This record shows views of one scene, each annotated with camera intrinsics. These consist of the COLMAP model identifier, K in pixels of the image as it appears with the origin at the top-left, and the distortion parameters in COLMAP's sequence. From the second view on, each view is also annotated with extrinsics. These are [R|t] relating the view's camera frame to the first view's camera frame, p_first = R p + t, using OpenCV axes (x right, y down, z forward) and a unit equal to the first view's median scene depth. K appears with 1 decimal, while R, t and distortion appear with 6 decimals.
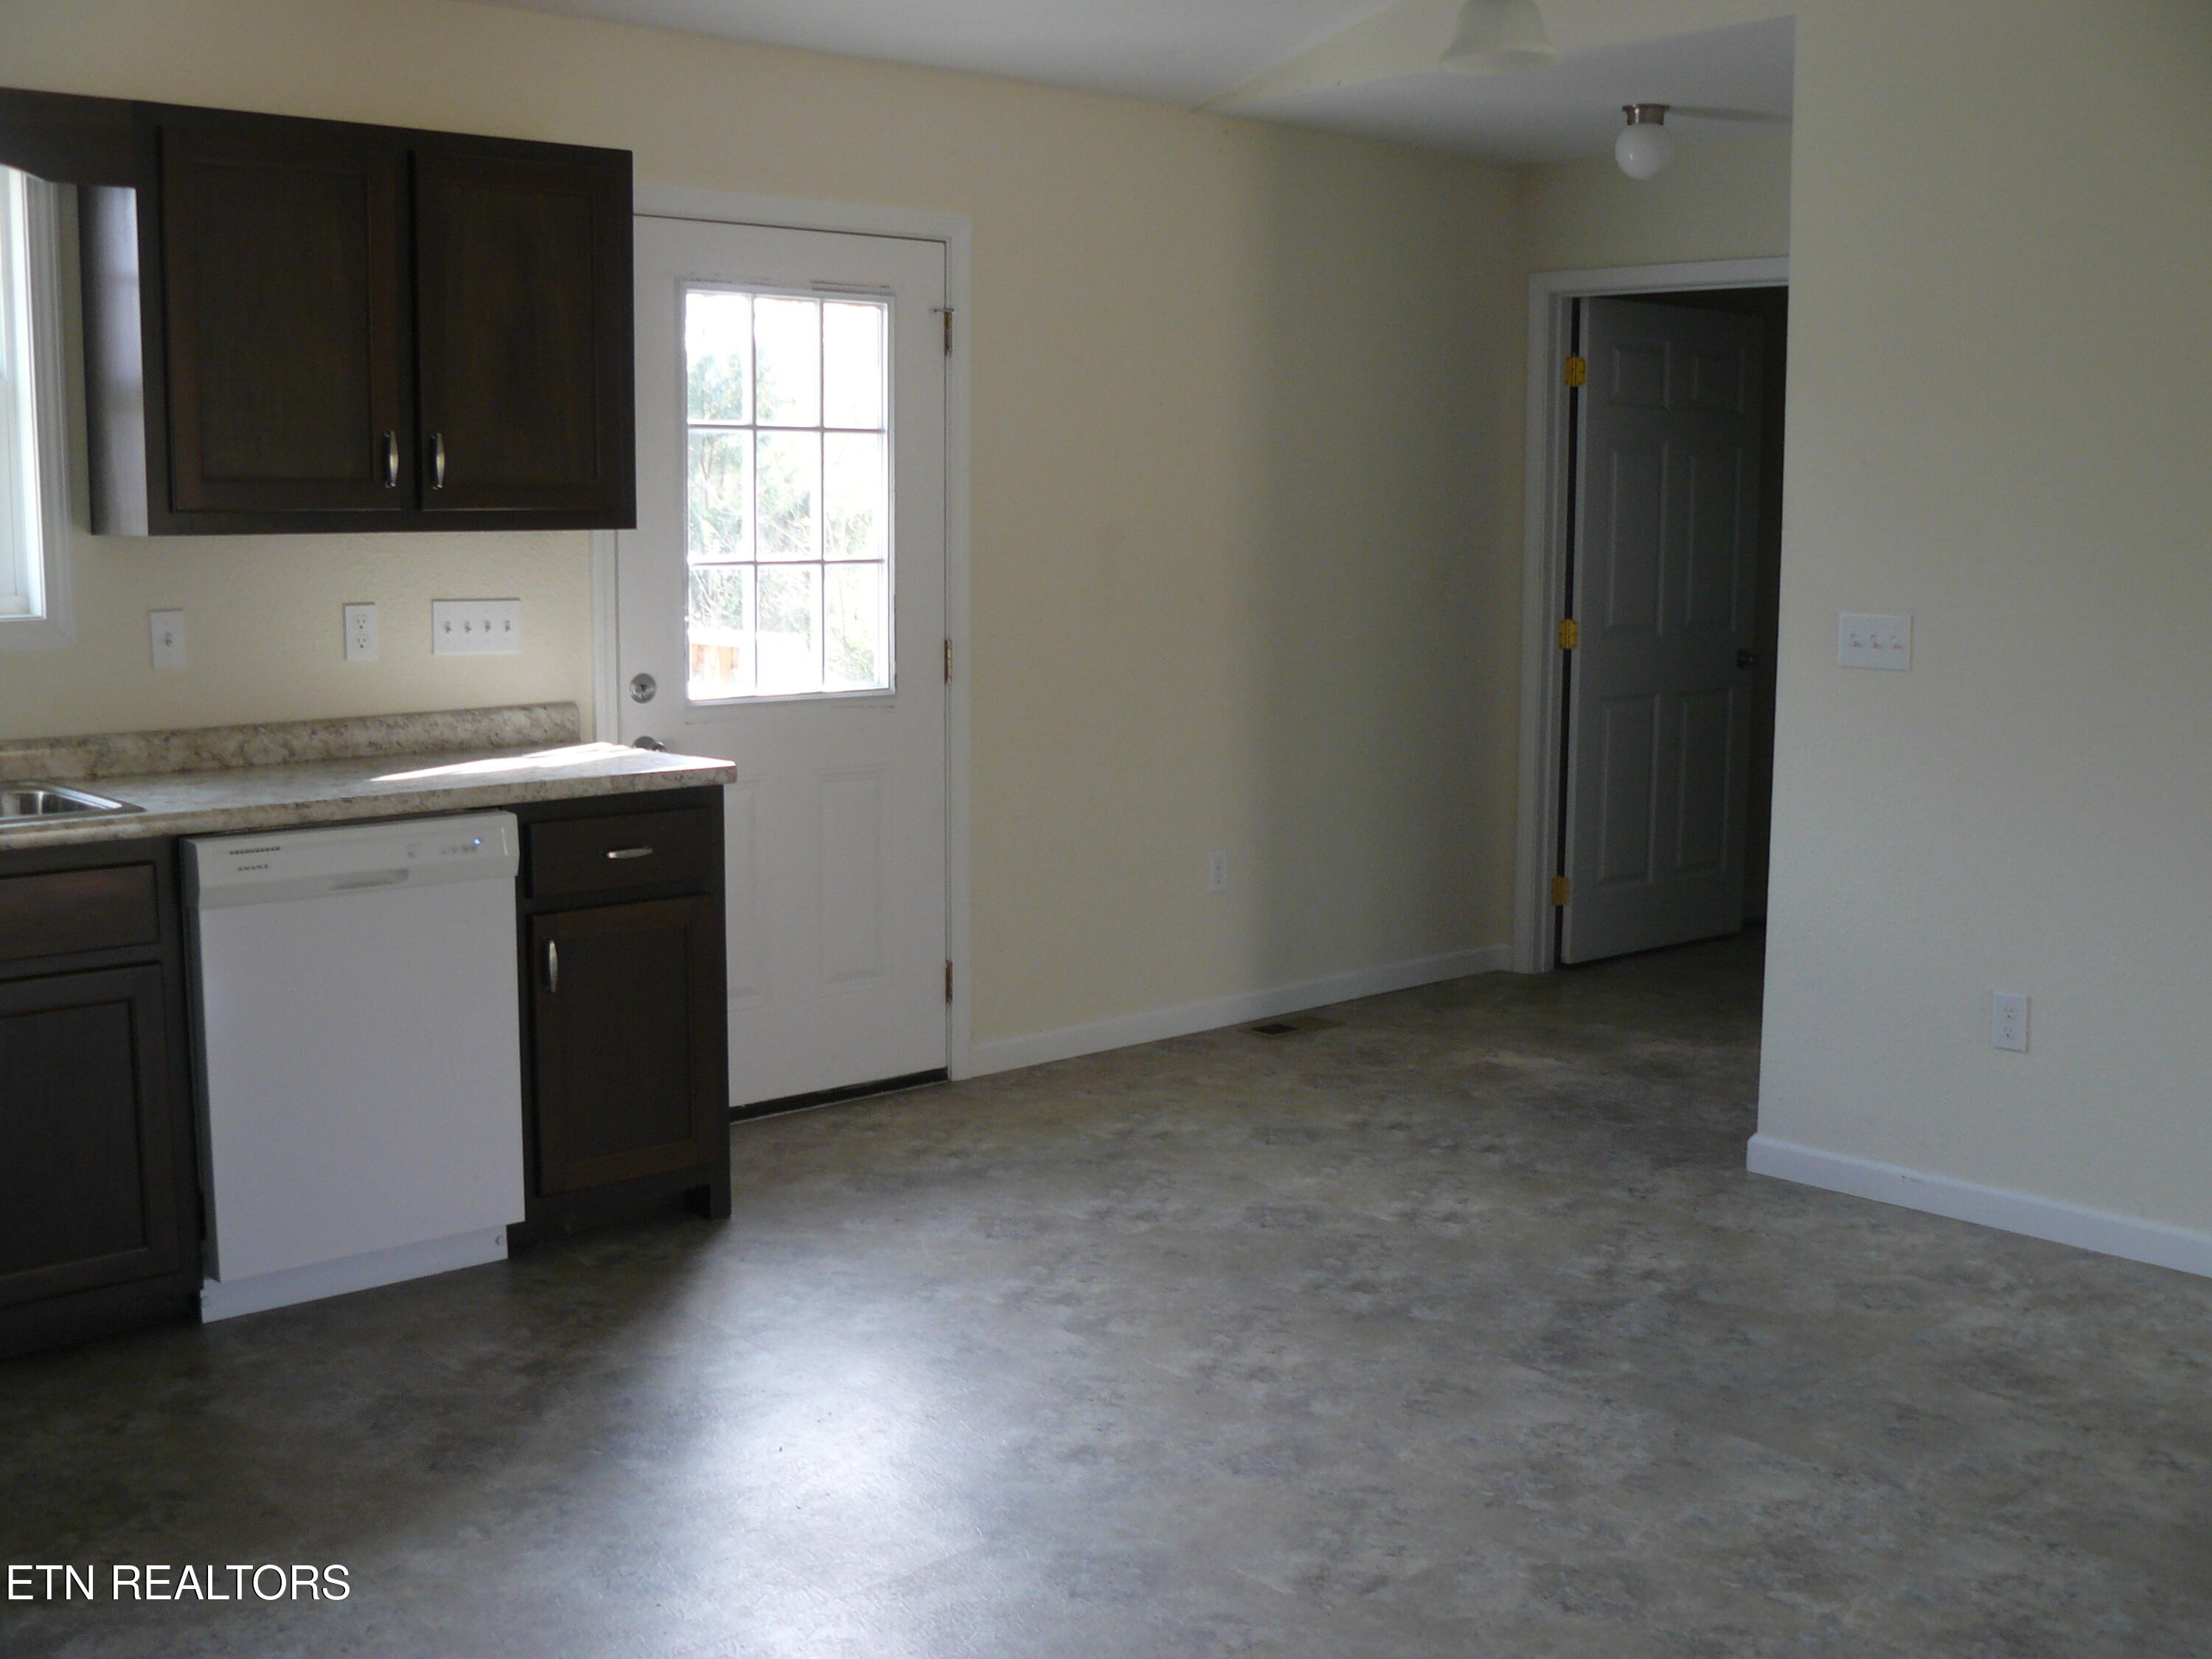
lens RADIAL K [[2324.3, 0, 1106.0], [0, 2324.3, 829.5], [0, 0, 1]] dist [-0.175613, 0.160073]
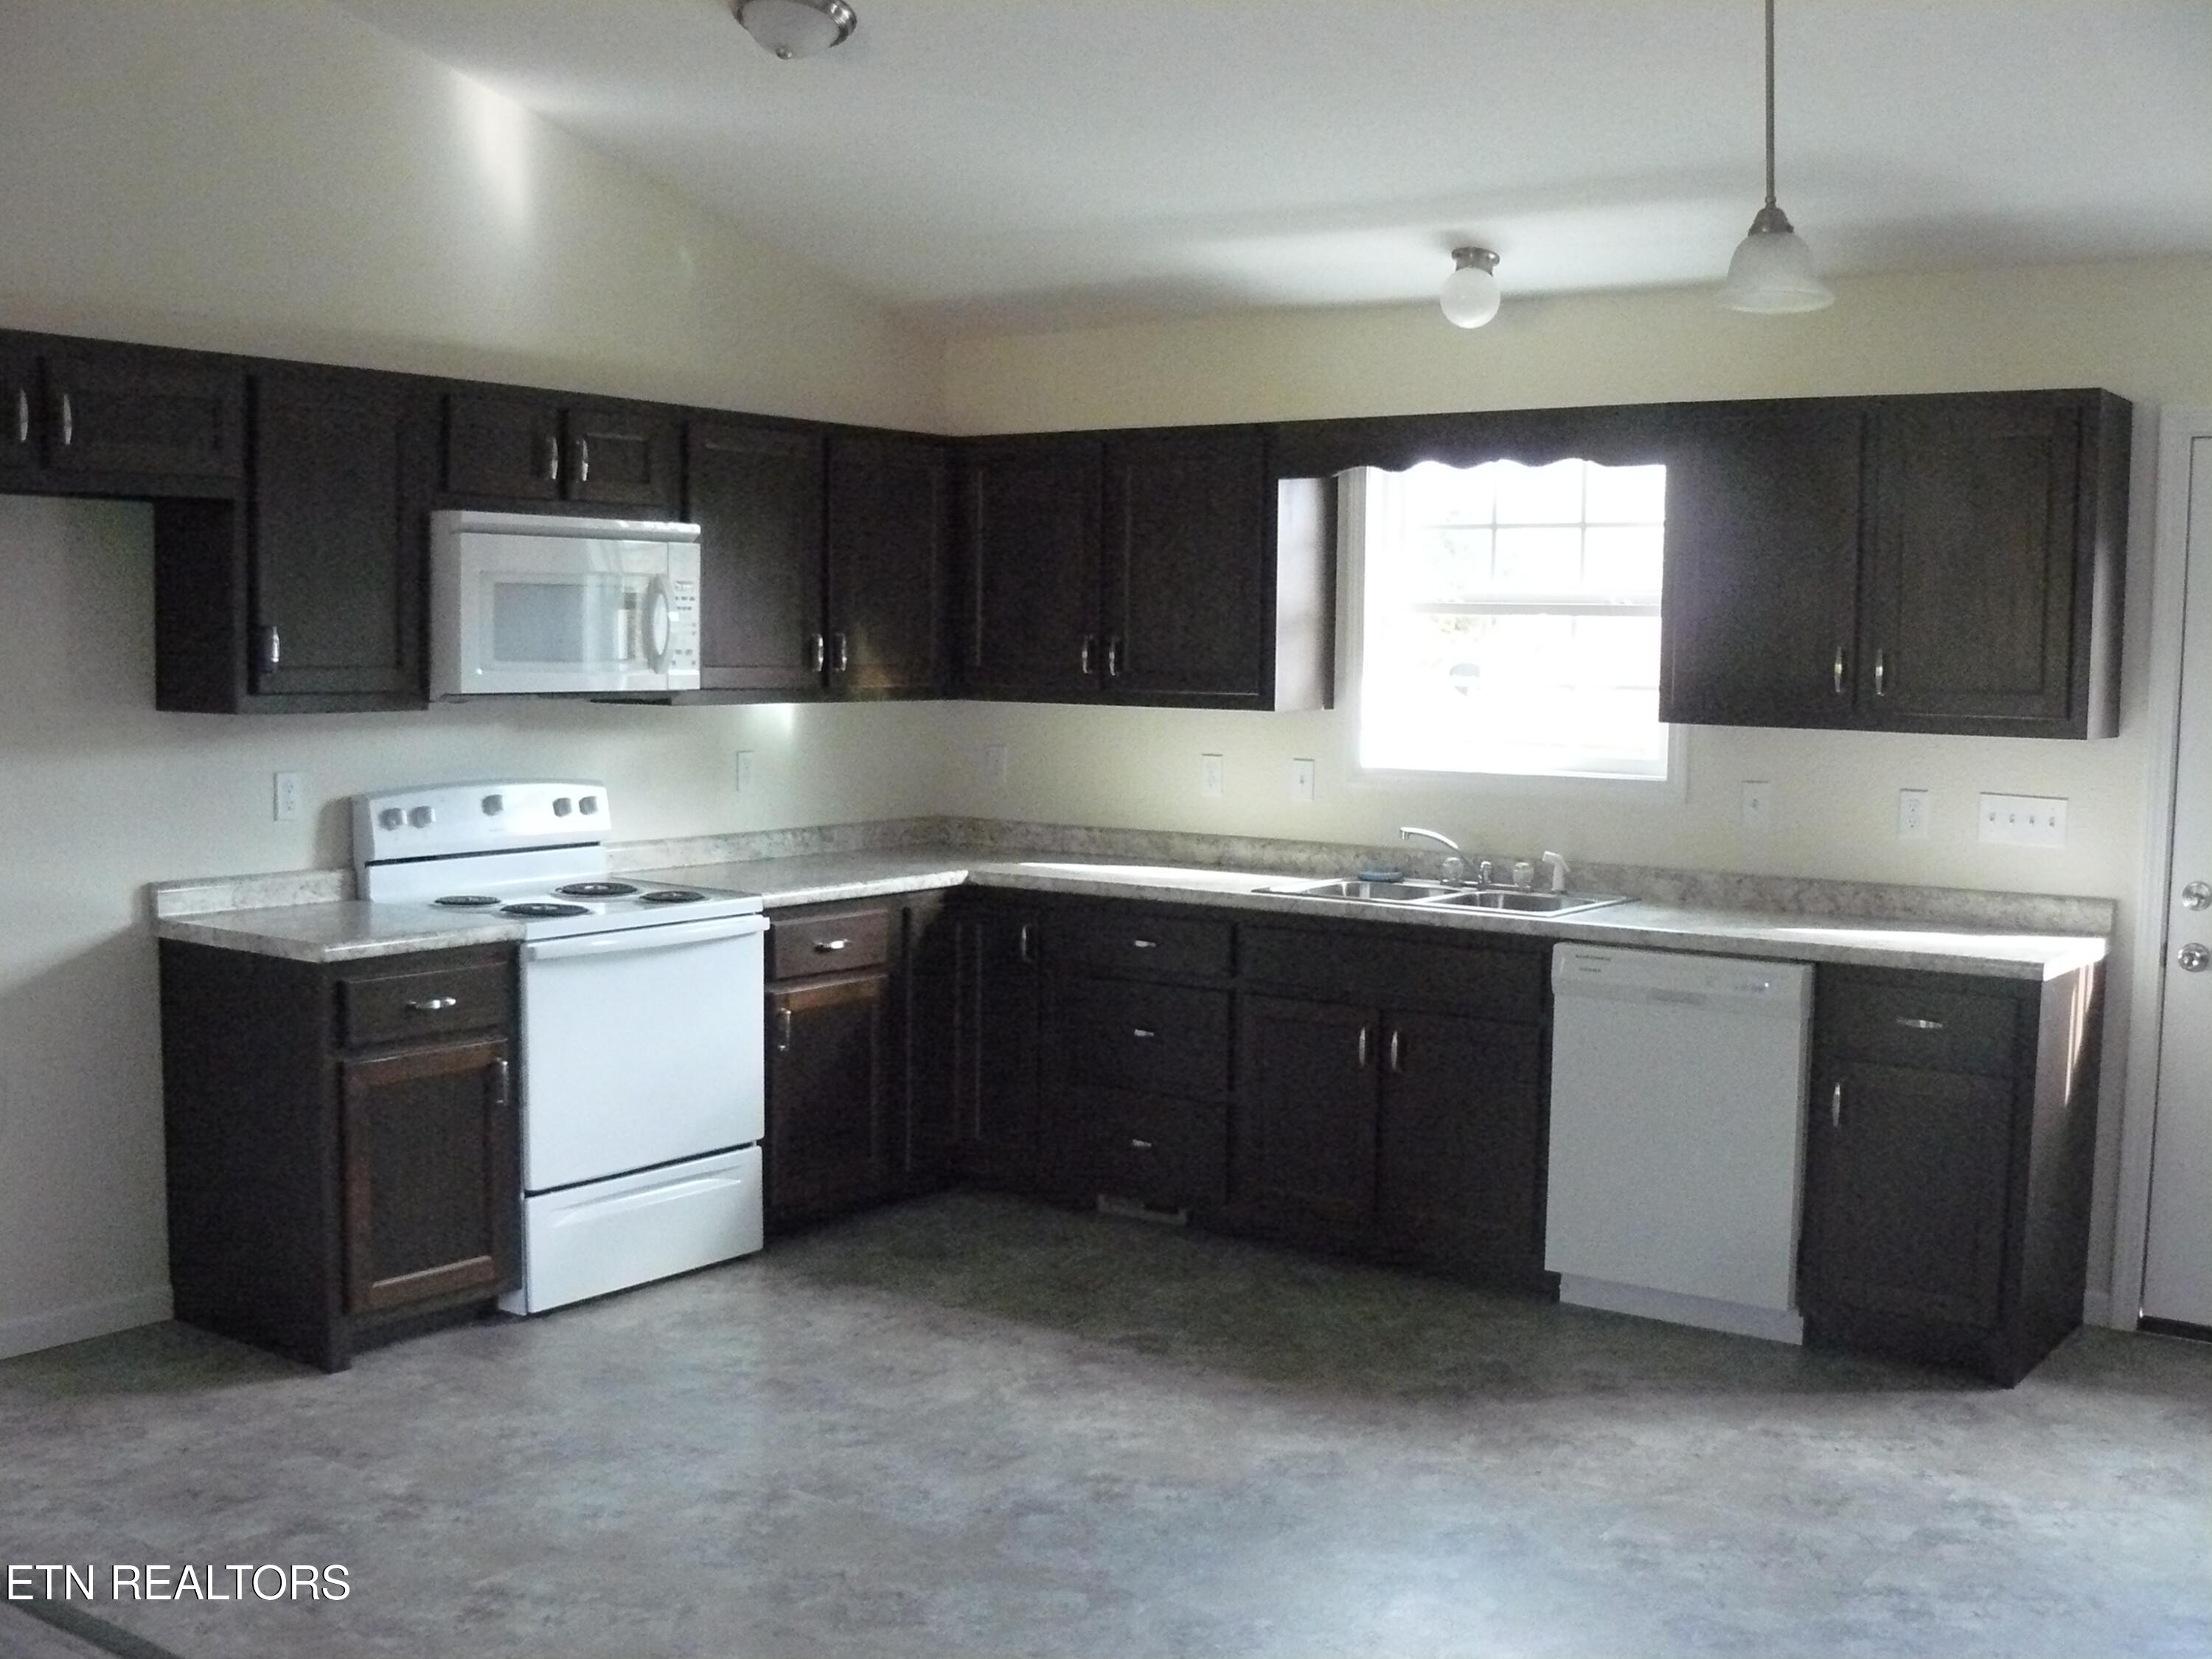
lens RADIAL K [[2324.3, 0, 1106.0], [0, 2324.3, 829.5], [0, 0, 1]] dist [-0.175613, 0.160073]
pose [[0.193115, 0.075095, -0.978298, 0.786270], [-0.150332, 0.987559, 0.046131, -0.074380], [0.969591, 0.138161, 0.202002, 0.383102]]
